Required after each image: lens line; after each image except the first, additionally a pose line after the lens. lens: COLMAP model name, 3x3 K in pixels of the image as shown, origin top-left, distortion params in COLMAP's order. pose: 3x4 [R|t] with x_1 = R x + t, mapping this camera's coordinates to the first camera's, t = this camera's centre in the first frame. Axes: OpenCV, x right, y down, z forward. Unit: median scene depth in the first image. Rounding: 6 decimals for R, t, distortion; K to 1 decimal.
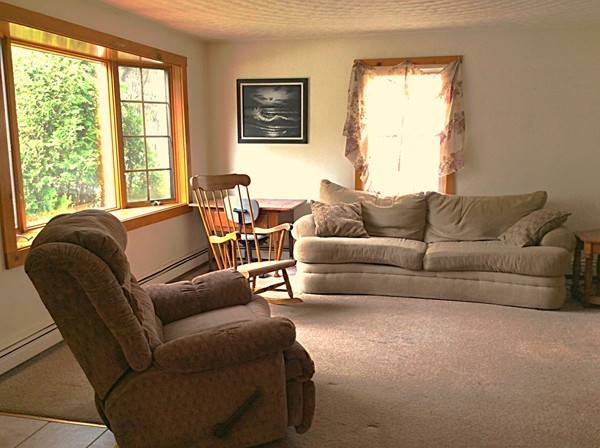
lens RADIAL K [[537.4, 0, 304.7], [0, 537.4, 223.7], [0, 0, 1]] dist [0.117791, -0.248555]
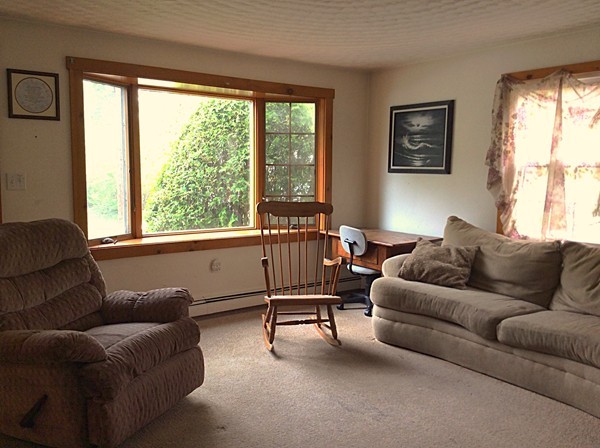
lens RADIAL K [[537.4, 0, 304.7], [0, 537.4, 223.7], [0, 0, 1]] dist [0.117791, -0.248555]
pose [[0.771943, 0.077100, -0.630999, 0.420837], [-0.113901, 0.993330, -0.017970, -0.029049], [0.625404, 0.085744, 0.775575, 0.199585]]
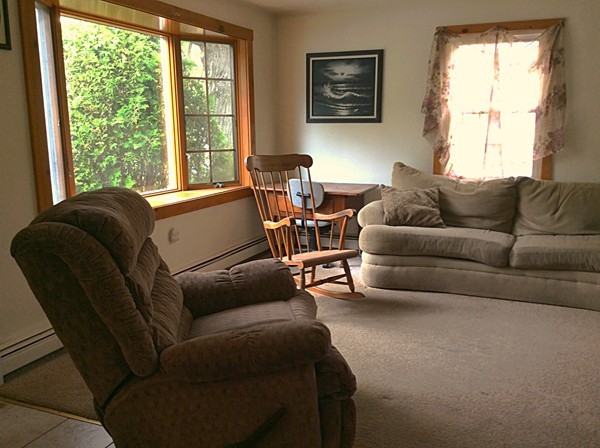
lens RADIAL K [[537.4, 0, 304.7], [0, 537.4, 223.7], [0, 0, 1]] dist [0.117791, -0.248555]
pose [[0.986960, 0.027084, -0.158672, 0.030113], [-0.023437, 0.999417, 0.024809, 0.002518], [0.159251, -0.020767, 0.987020, 0.084089]]
